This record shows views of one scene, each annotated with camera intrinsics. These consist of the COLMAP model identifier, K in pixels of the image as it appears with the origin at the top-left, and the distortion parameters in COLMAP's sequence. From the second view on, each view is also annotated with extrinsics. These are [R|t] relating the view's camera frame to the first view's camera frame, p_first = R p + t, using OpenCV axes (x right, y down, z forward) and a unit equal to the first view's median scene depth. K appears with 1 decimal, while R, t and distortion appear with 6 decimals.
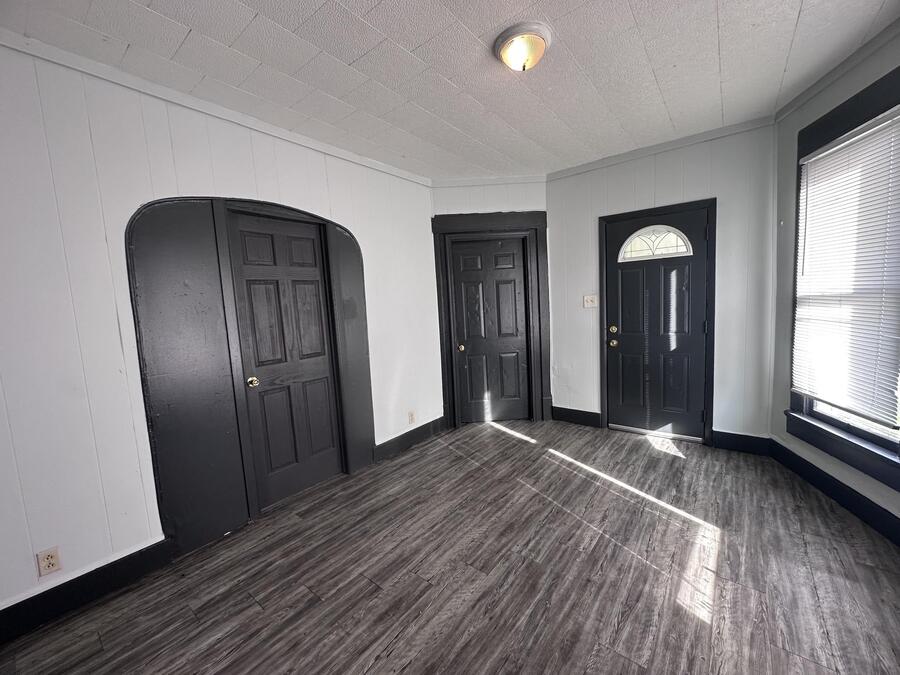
lens RADIAL K [[358.9, 0, 448.2], [0, 358.9, 336.3], [0, 0, 1]] dist [0.000390, 0.000495]
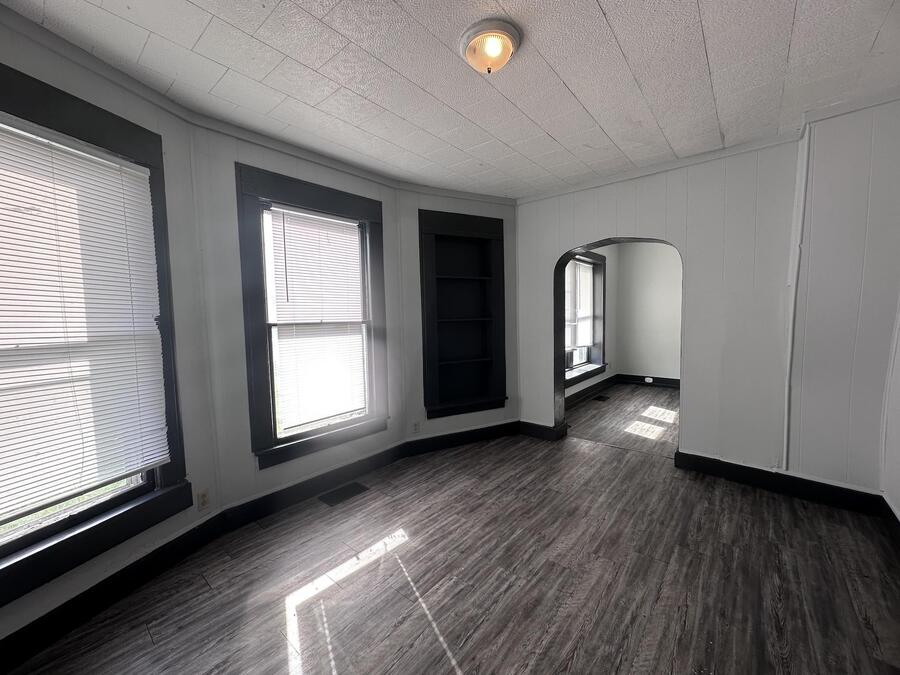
lens RADIAL K [[358.9, 0, 448.2], [0, 358.9, 336.3], [0, 0, 1]] dist [0.000390, 0.000495]
pose [[-0.996855, 0.069225, 0.038580, 0.322542], [0.074162, 0.986470, 0.146209, -0.211936], [-0.027937, 0.148611, -0.988501, 1.980591]]
